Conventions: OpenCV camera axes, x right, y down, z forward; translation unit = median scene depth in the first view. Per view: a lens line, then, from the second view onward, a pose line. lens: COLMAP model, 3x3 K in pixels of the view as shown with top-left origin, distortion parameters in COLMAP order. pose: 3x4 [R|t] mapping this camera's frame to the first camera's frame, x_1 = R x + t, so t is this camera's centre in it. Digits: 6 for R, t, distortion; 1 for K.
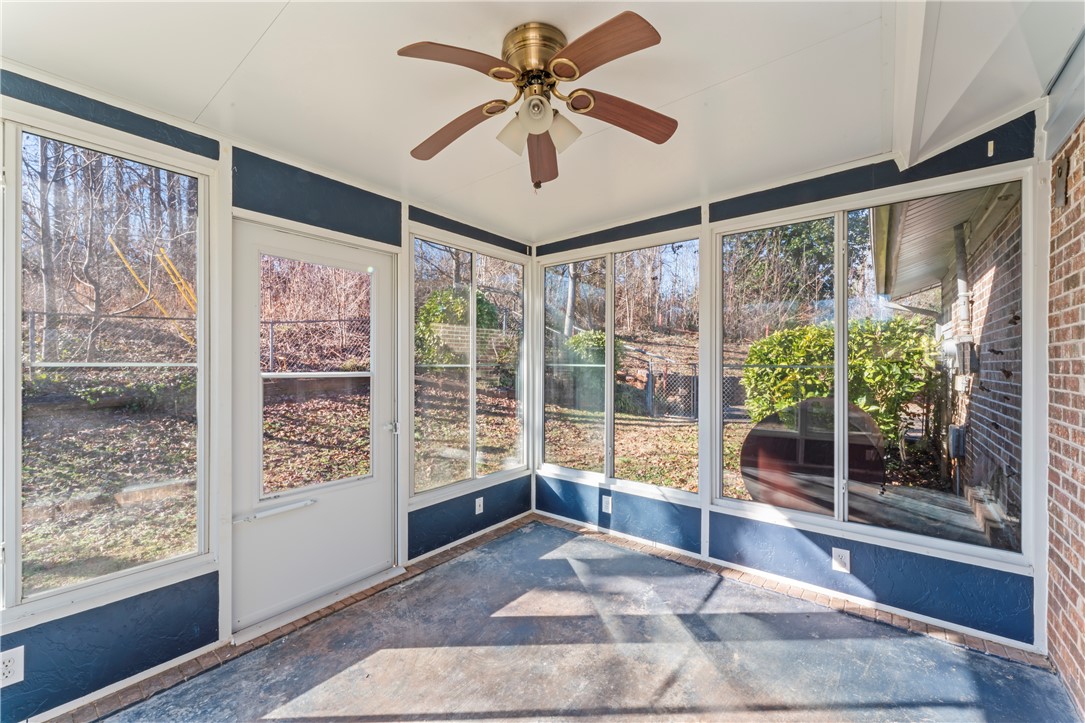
lens RADIAL K [[433.1, 0, 529.9], [0, 433.1, 365.3], [0, 0, 1]] dist [0.017080, 0.000160]
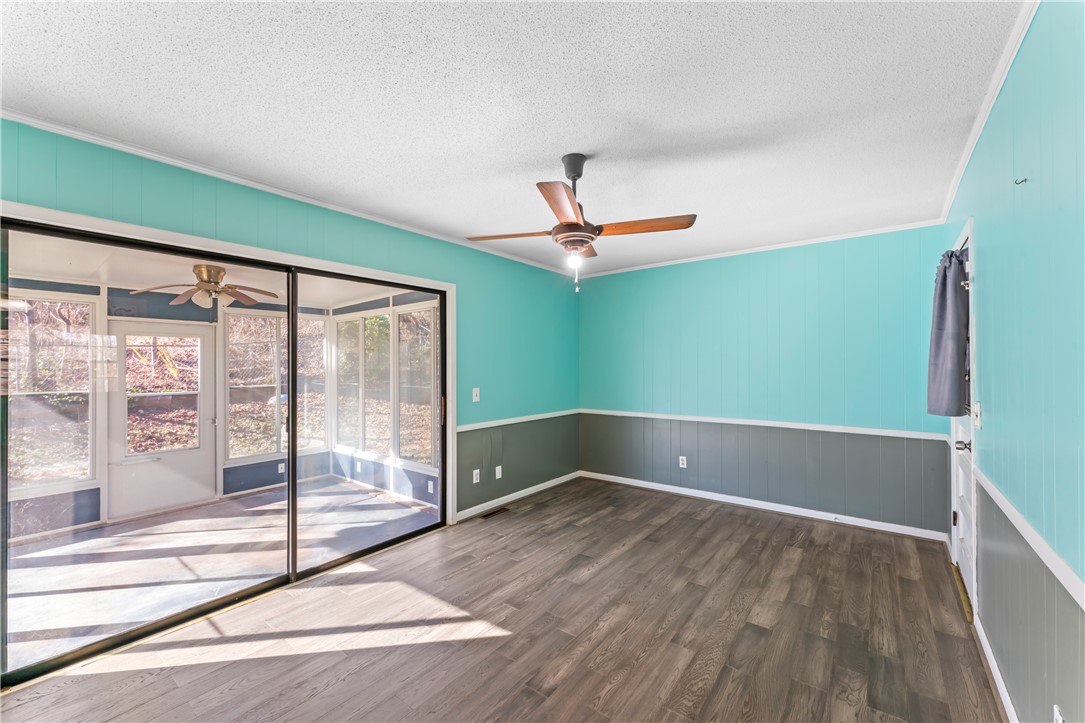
lens RADIAL K [[437.9, 0, 542.5], [0, 437.9, 361.5], [0, 0, 1]] dist [0.001176, -0.000037]
pose [[0.999721, -0.007500, 0.022403, 1.000965], [0.007739, 0.999914, -0.010627, -0.075628], [-0.022321, 0.010798, 0.999693, -0.846954]]
